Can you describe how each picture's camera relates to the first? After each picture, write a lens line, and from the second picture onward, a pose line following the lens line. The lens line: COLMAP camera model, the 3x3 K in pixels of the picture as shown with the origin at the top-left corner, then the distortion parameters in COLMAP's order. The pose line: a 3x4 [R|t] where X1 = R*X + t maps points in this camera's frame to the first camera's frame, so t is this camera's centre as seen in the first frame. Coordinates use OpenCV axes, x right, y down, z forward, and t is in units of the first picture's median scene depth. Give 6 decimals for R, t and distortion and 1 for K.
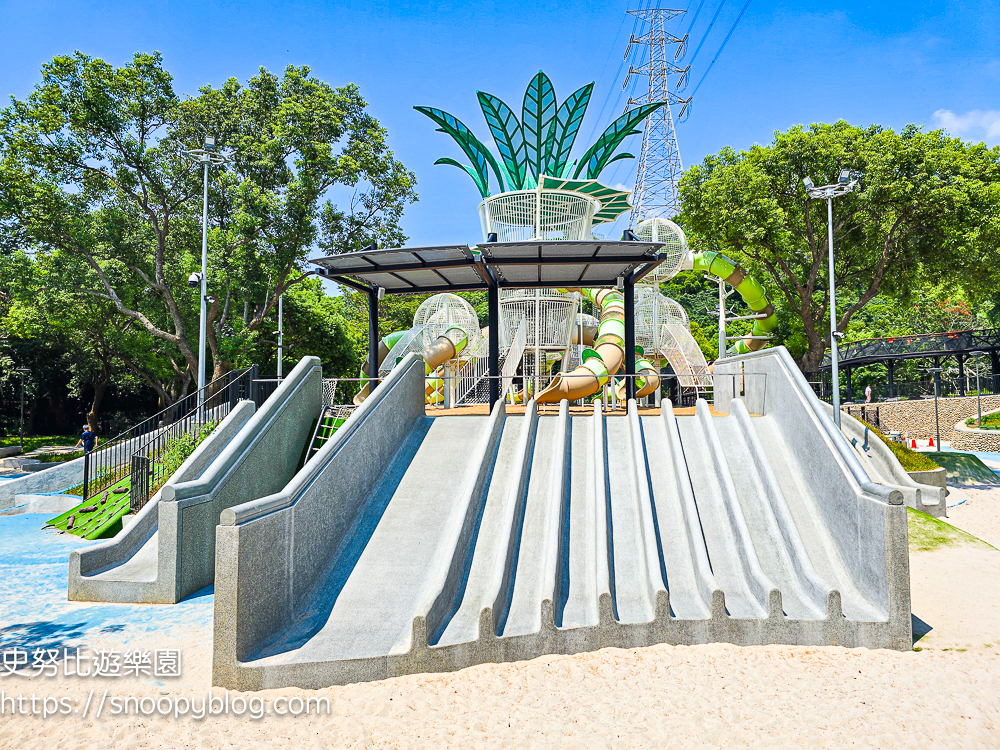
lens RADIAL K [[664.7, 0, 499.8], [0, 664.7, 370.9], [0, 0, 1]] dist [0.087297, -0.085458]
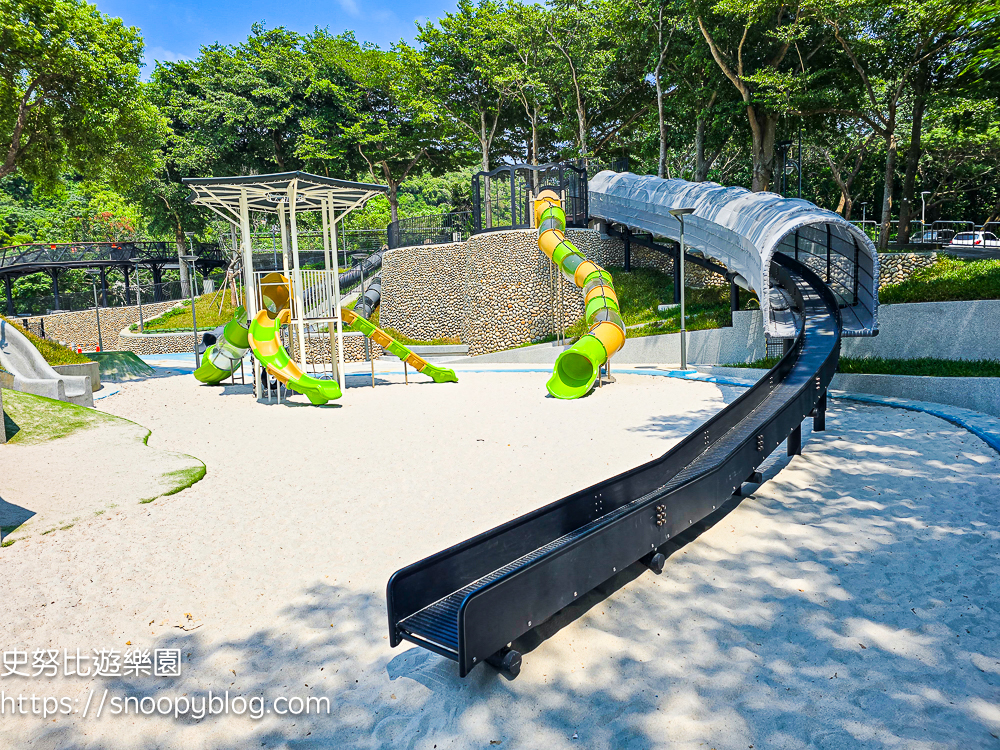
lens RADIAL K [[664.7, 0, 499.8], [0, 664.7, 370.9], [0, 0, 1]] dist [0.087297, -0.085458]
pose [[0.463731, -0.089893, 0.881404, 0.079908], [-0.012179, 0.994099, 0.107795, 0.047643], [-0.885893, -0.060722, 0.459899, 0.064115]]
